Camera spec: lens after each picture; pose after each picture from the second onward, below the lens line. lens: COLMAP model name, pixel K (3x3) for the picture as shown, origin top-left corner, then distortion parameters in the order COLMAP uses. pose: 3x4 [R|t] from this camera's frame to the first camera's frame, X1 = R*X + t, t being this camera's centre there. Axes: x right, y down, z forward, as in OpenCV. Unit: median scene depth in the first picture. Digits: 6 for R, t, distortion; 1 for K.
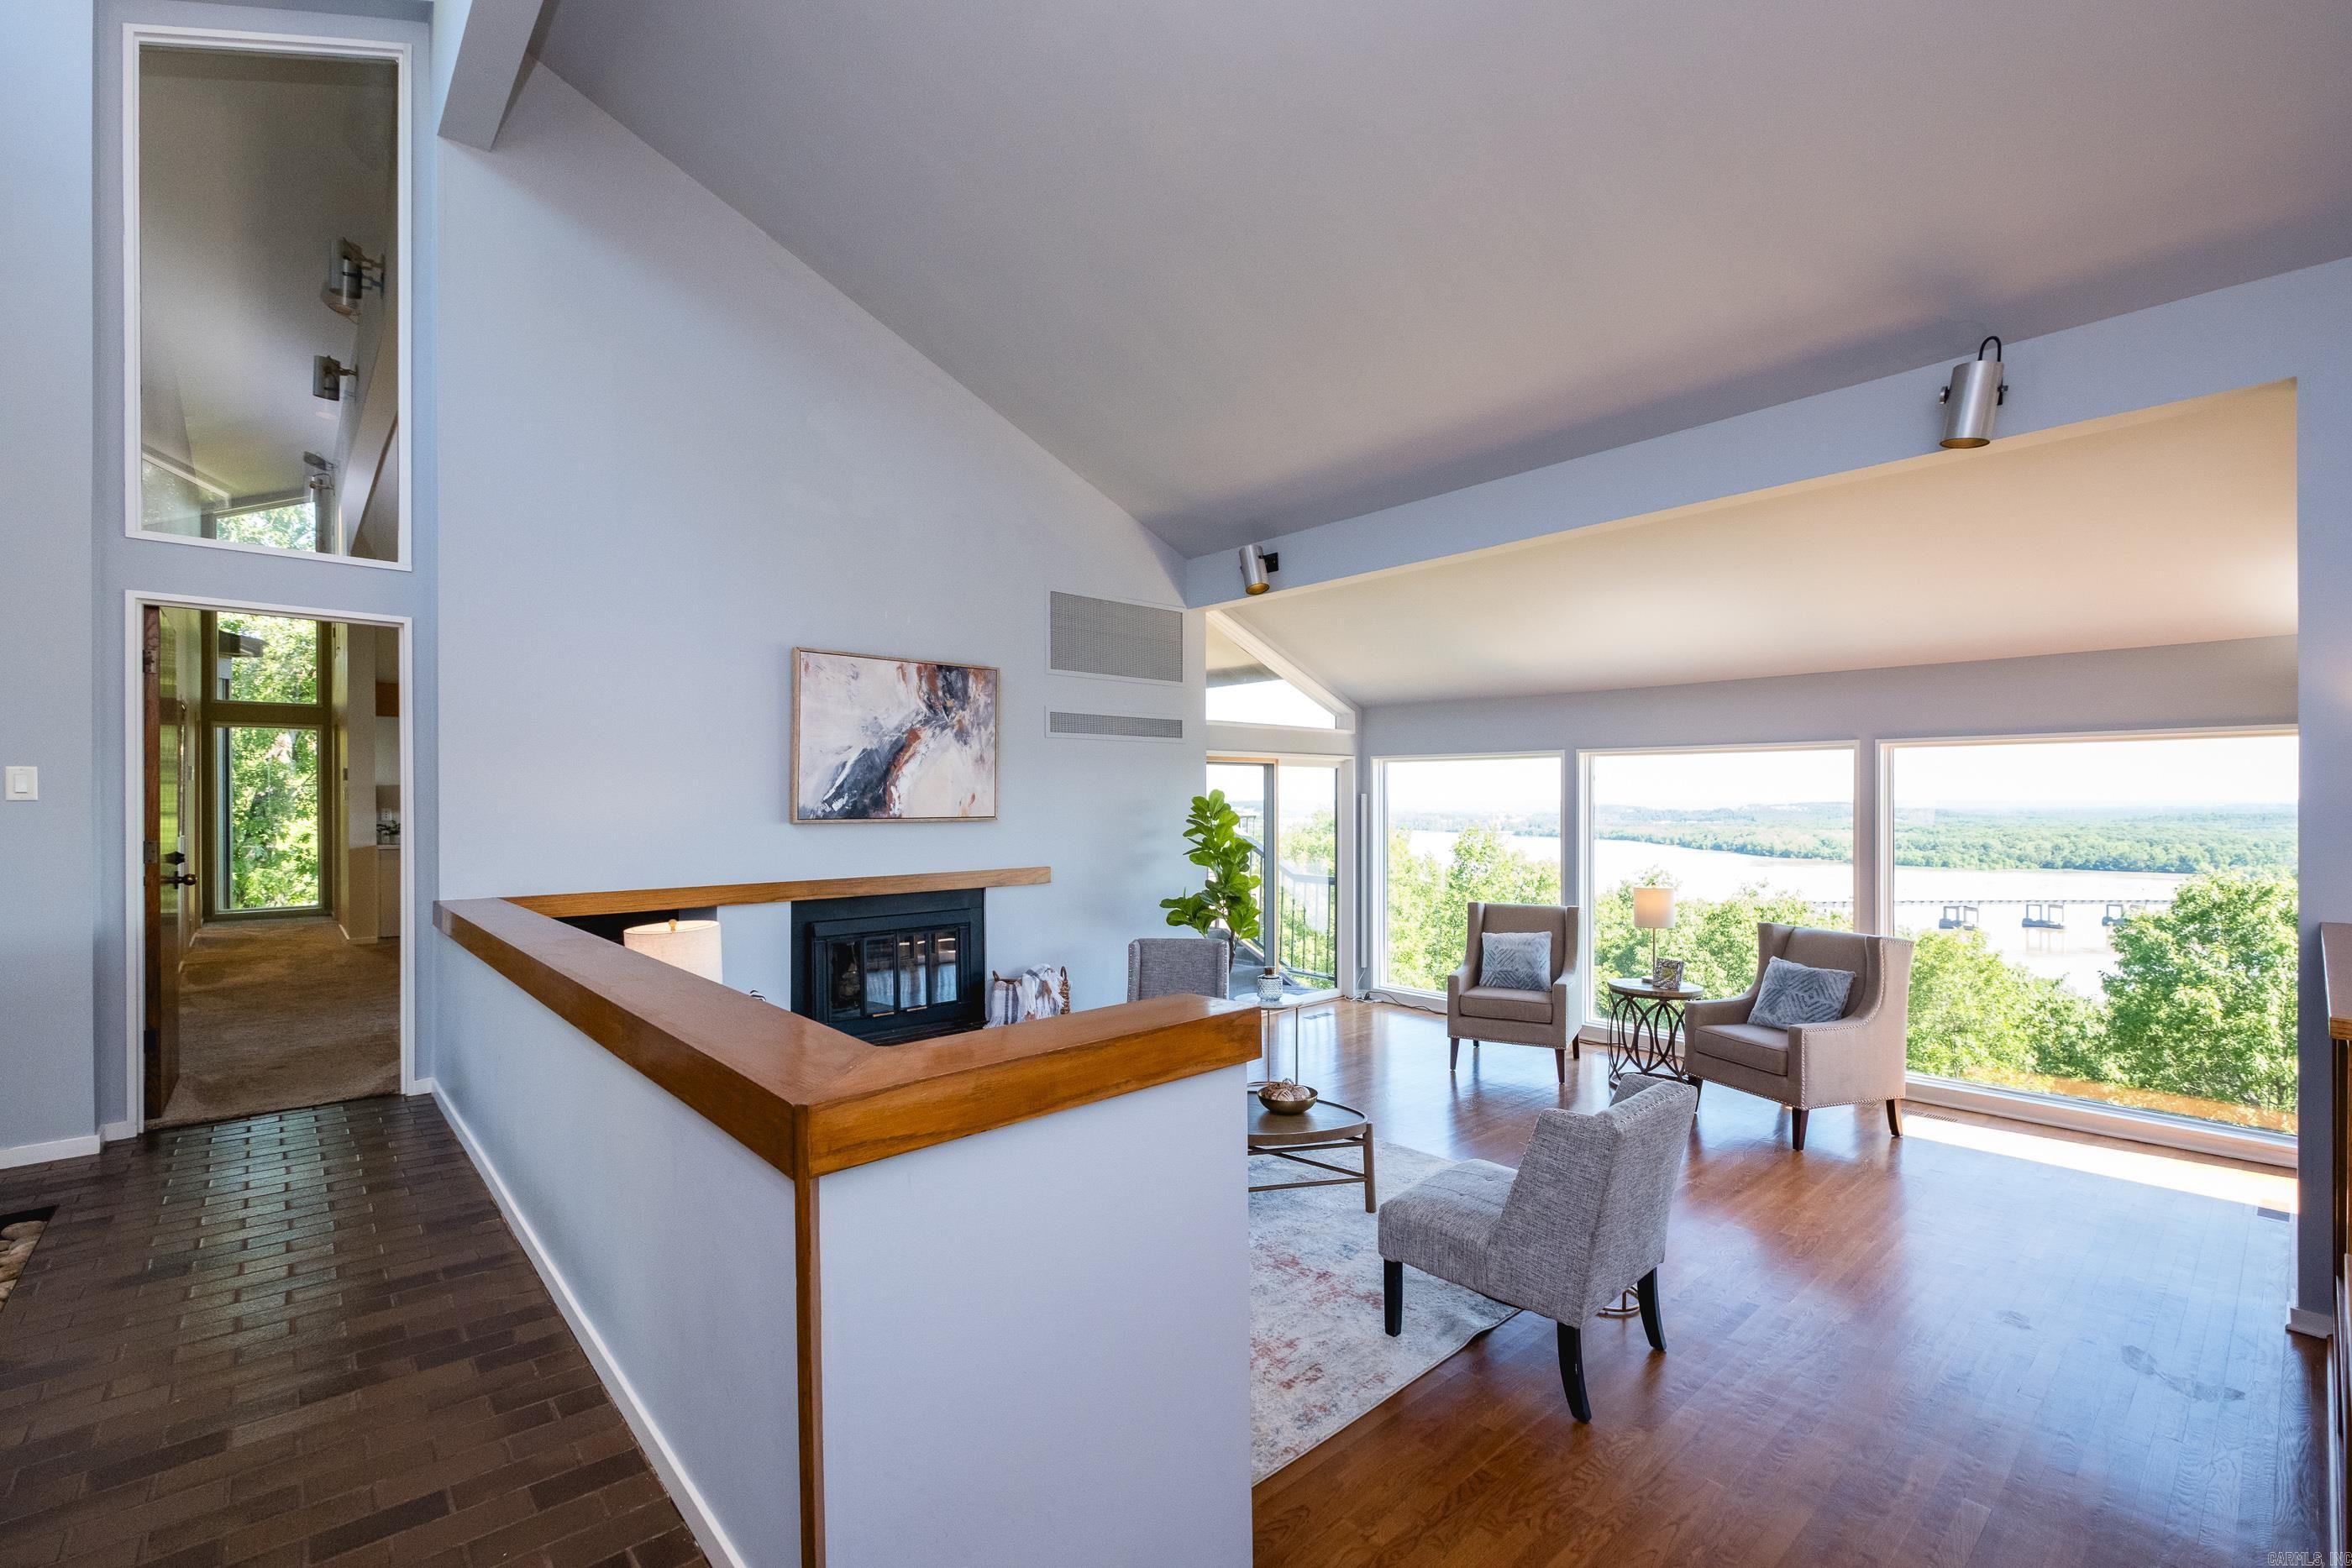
lens RADIAL K [[1014.0, 0, 1156.1], [0, 1014.0, 798.1], [0, 0, 1]] dist [0.003339, -0.002371]
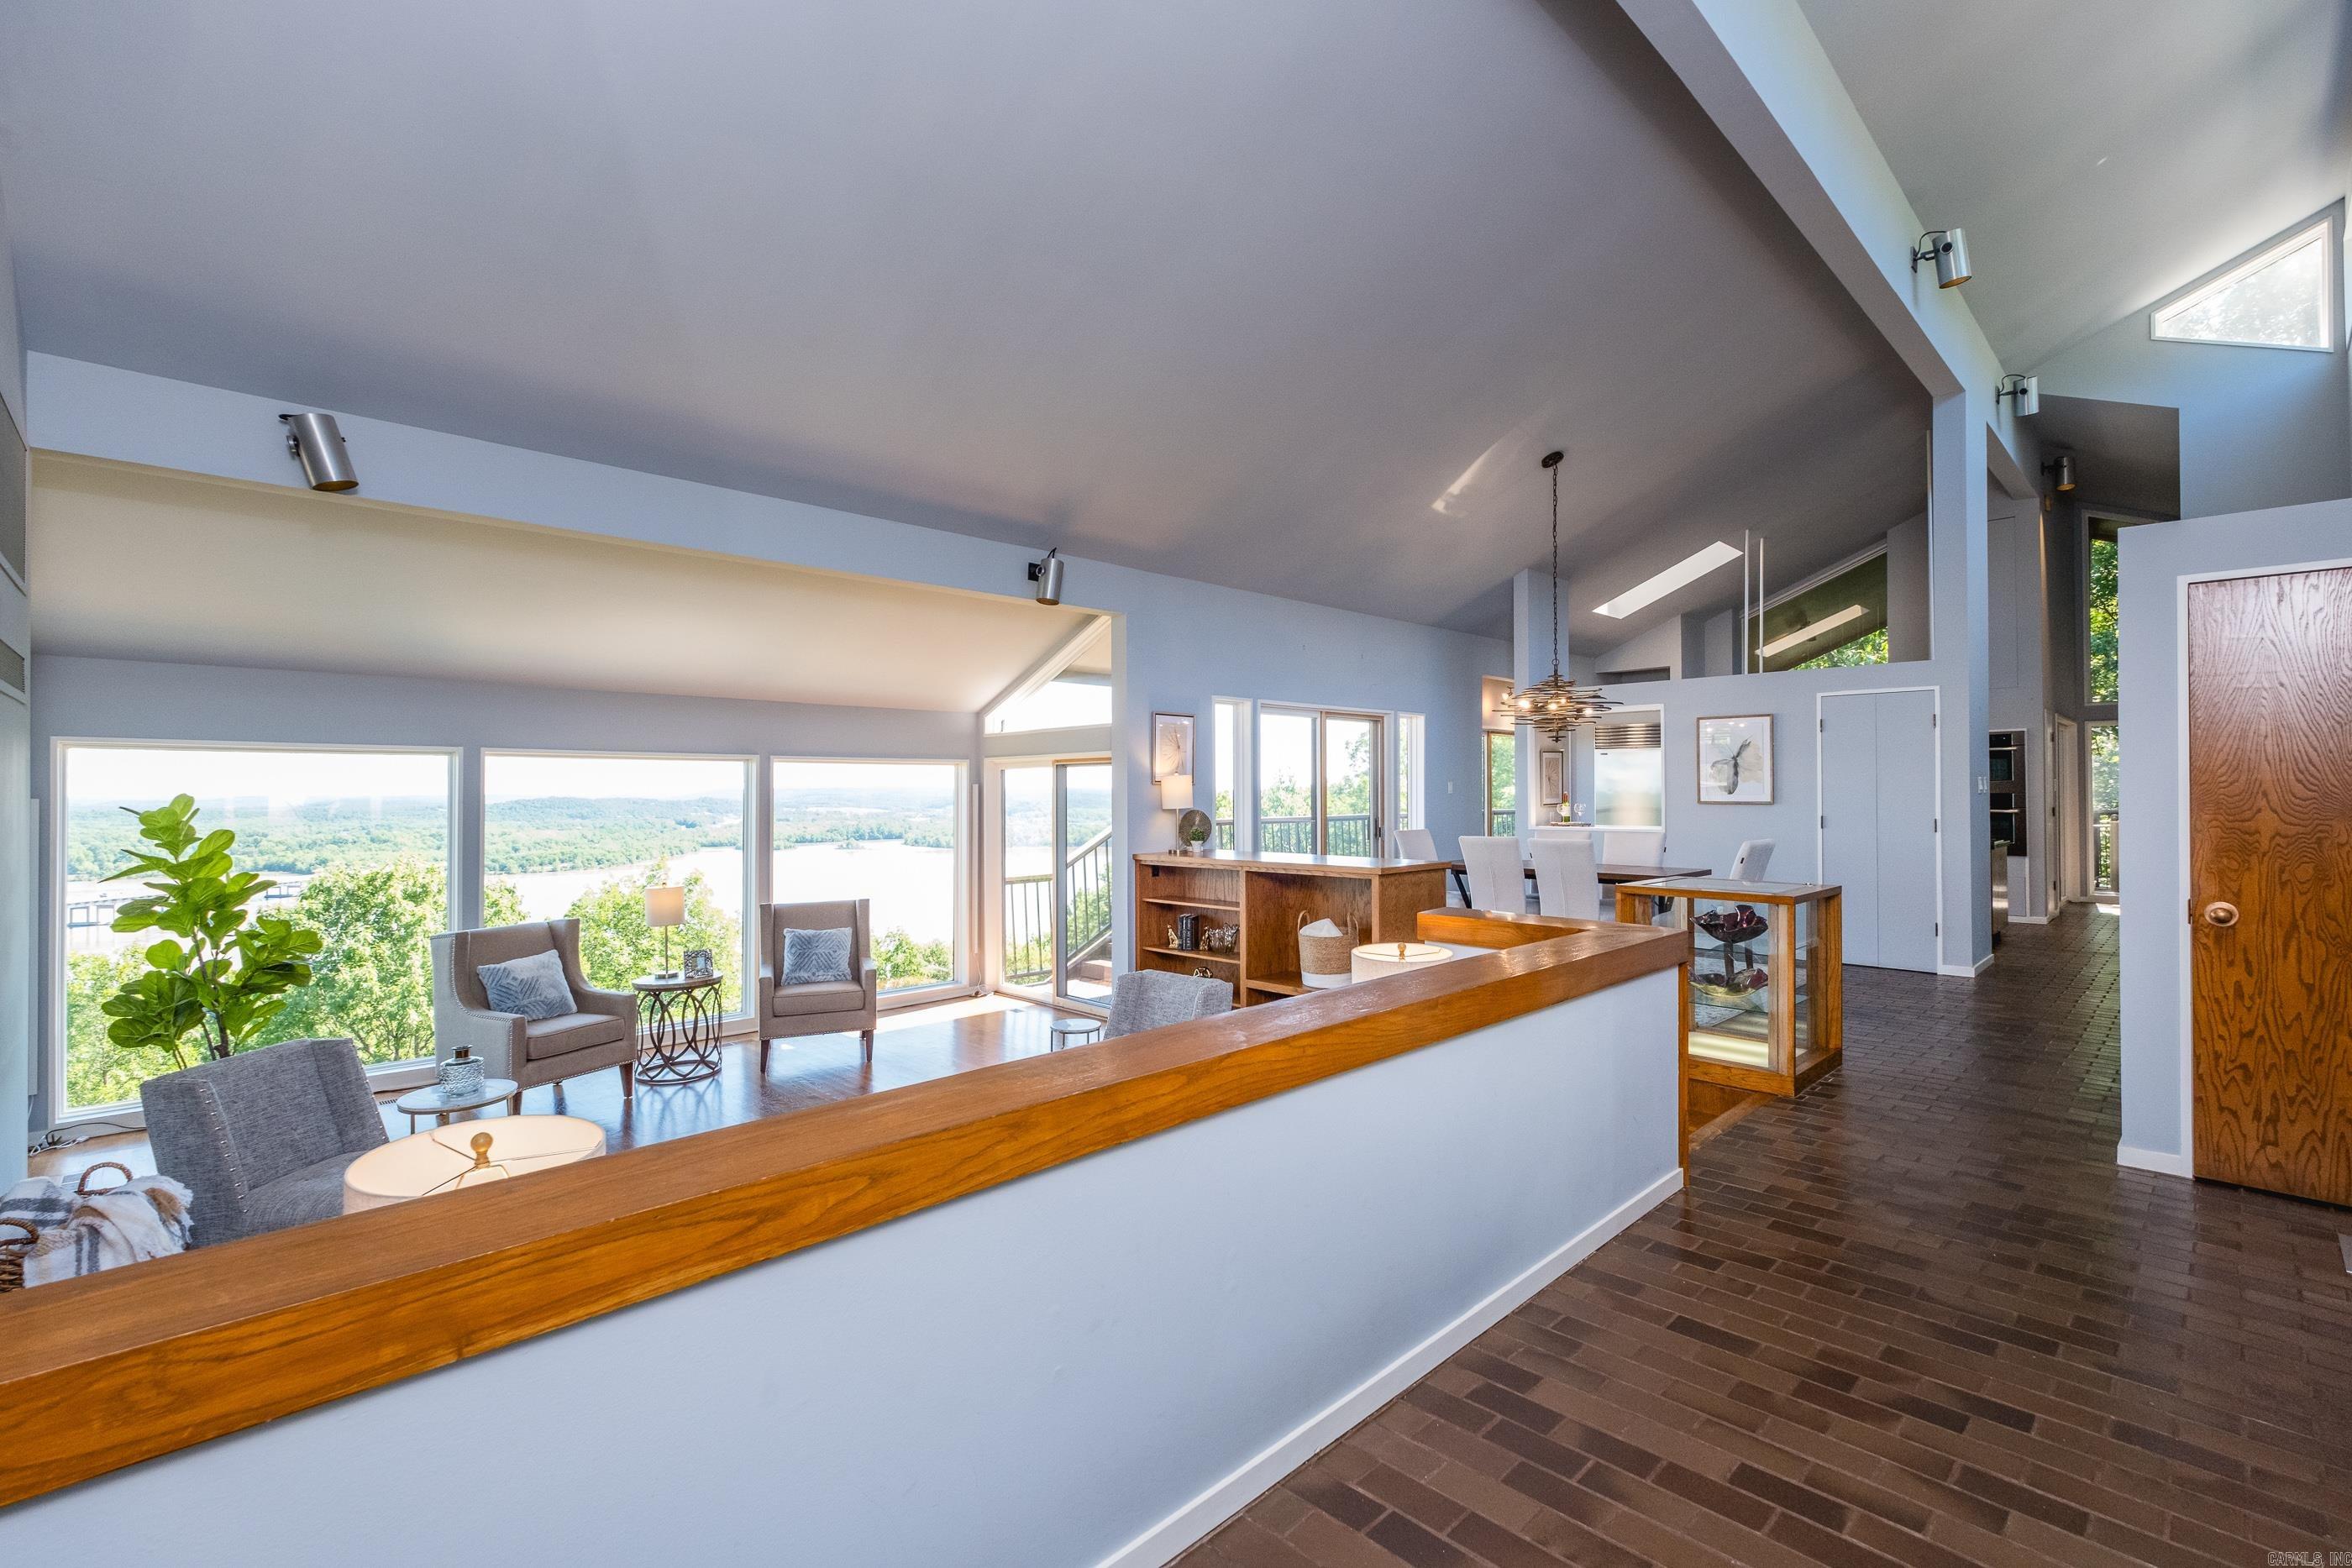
lens RADIAL K [[1014.0, 0, 1188.4], [0, 1014.0, 785.2], [0, 0, 1]] dist [0.003339, -0.002371]
pose [[-0.051002, 0.006911, 0.998675, -0.582212], [0.004987, 0.999965, -0.006665, -0.008469], [-0.998686, 0.004641, -0.051035, 0.489751]]
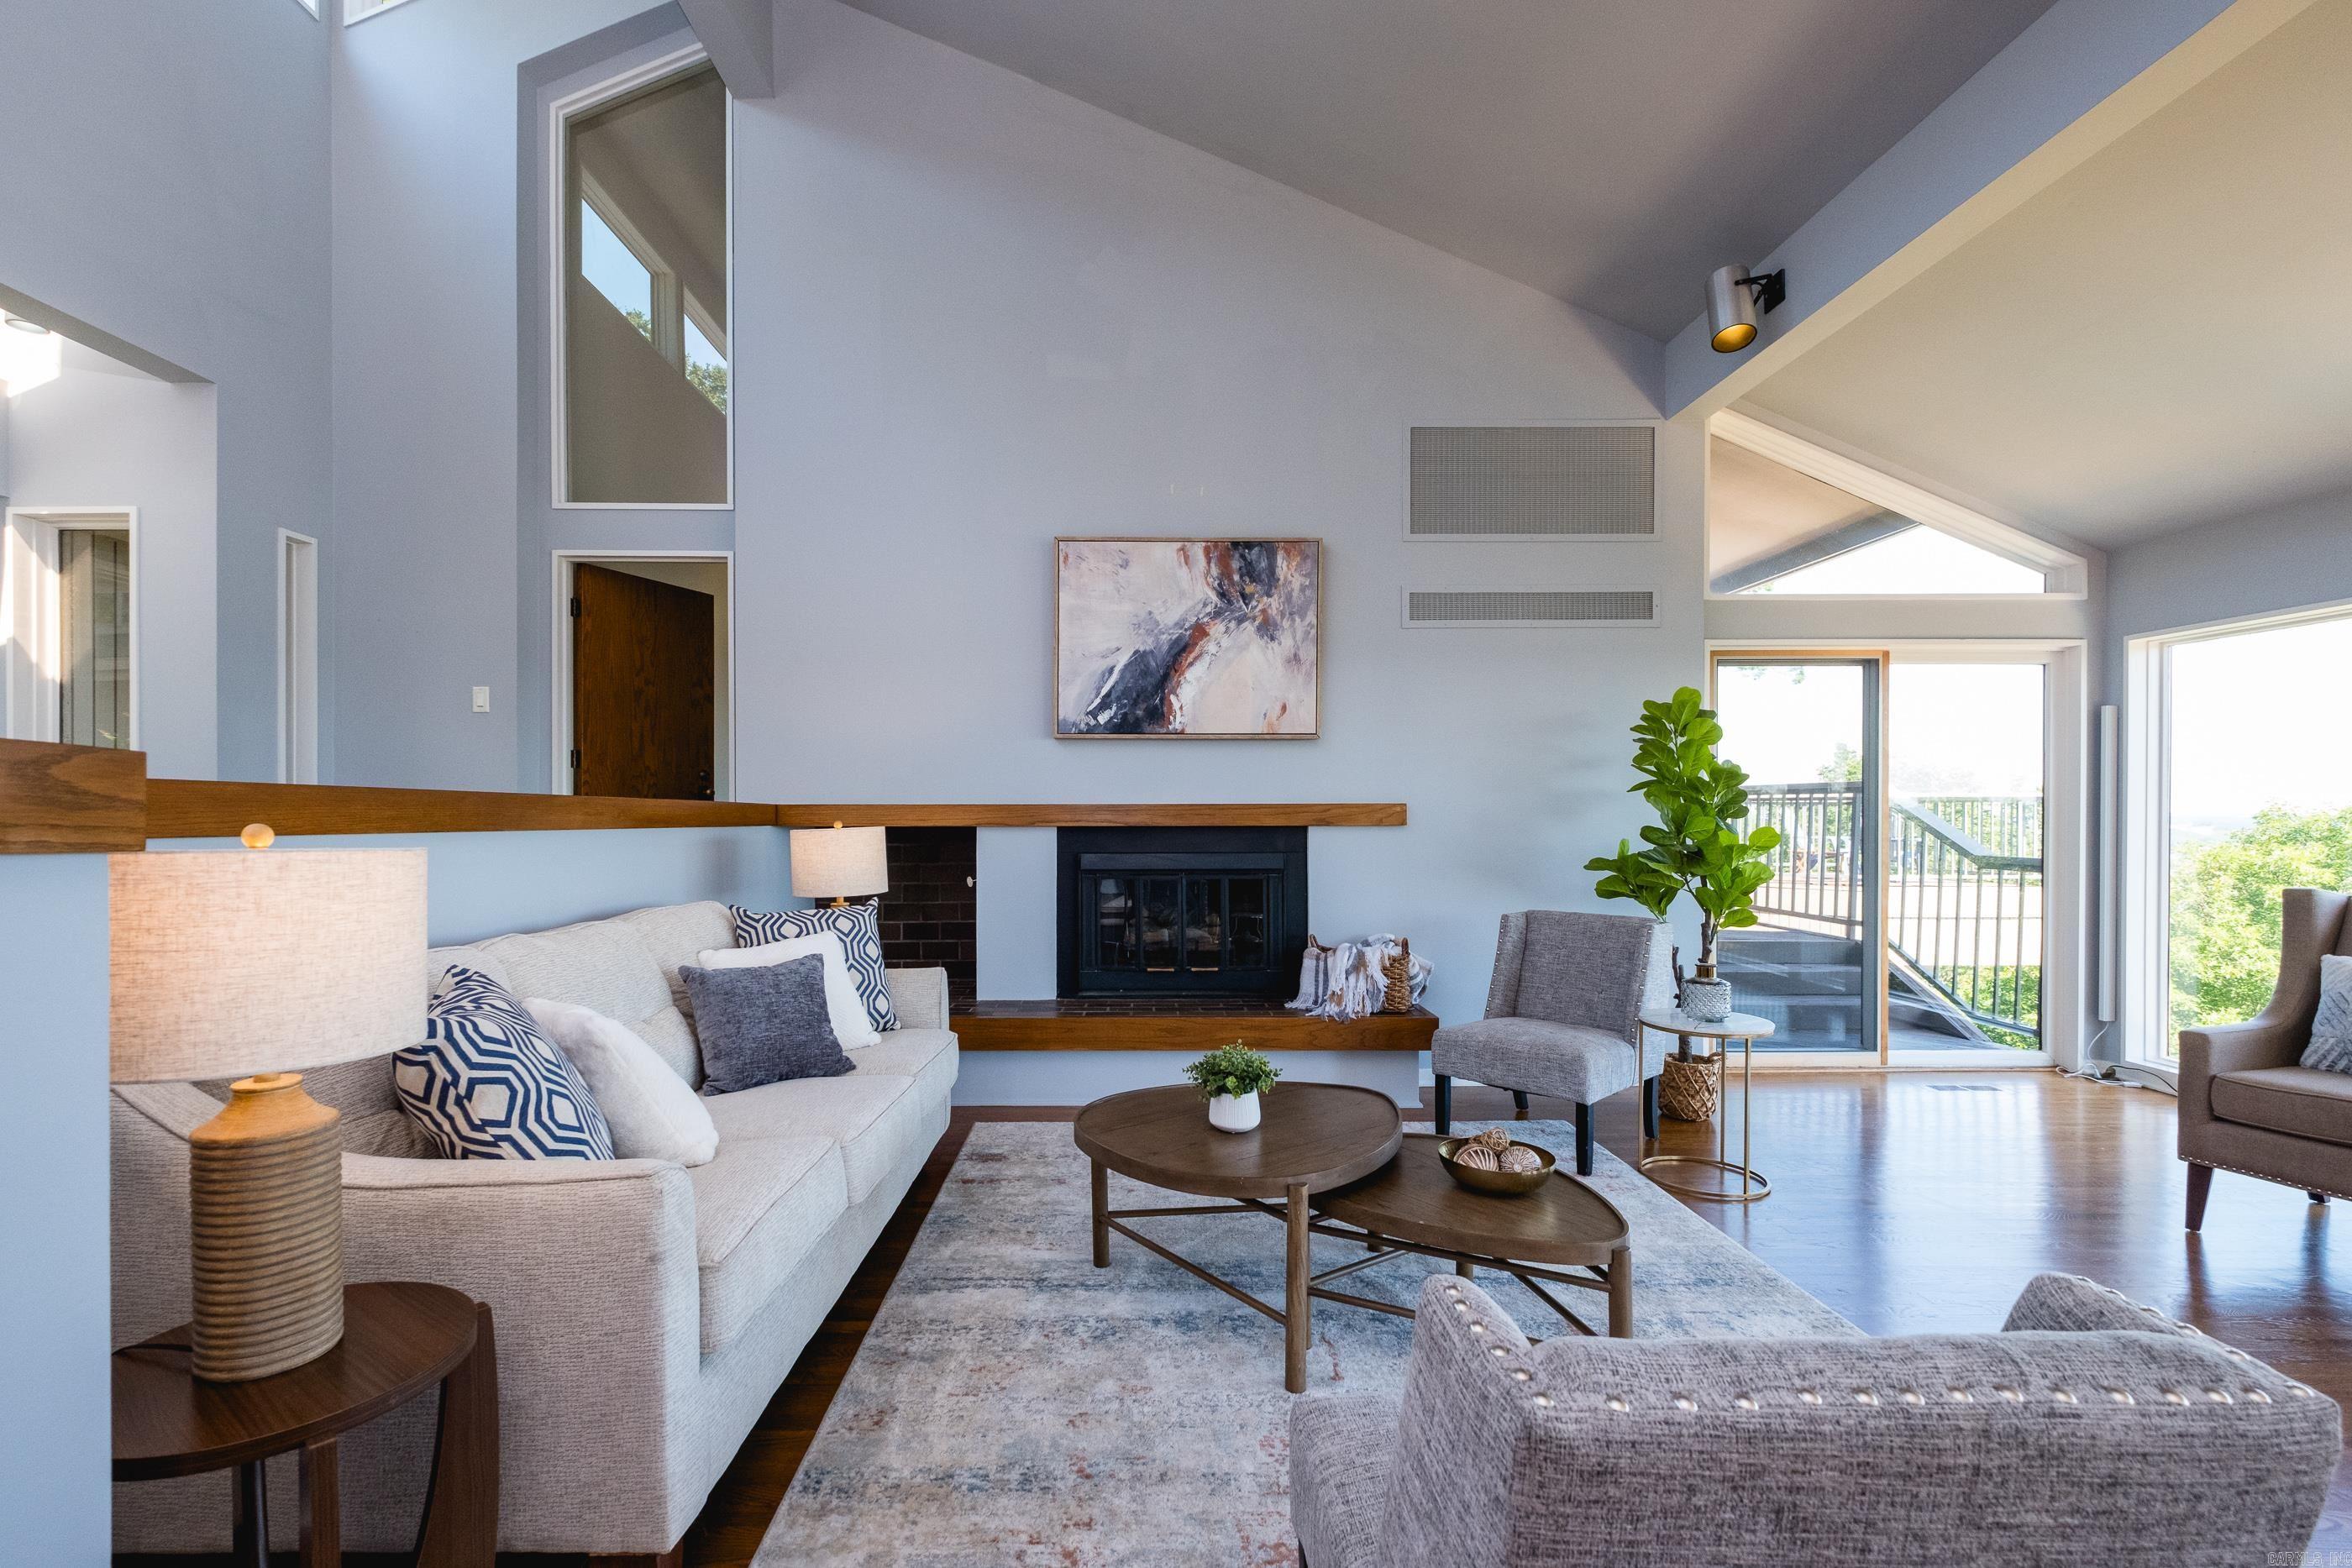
lens RADIAL K [[1014.0, 0, 1155.0], [0, 1014.0, 818.7], [0, 0, 1]] dist [0.003339, -0.002371]
pose [[0.750701, 0.006393, -0.660611, 0.251479], [-0.002938, 0.999976, 0.006339, 0.076701], [0.660635, -0.002818, 0.750702, 0.335623]]
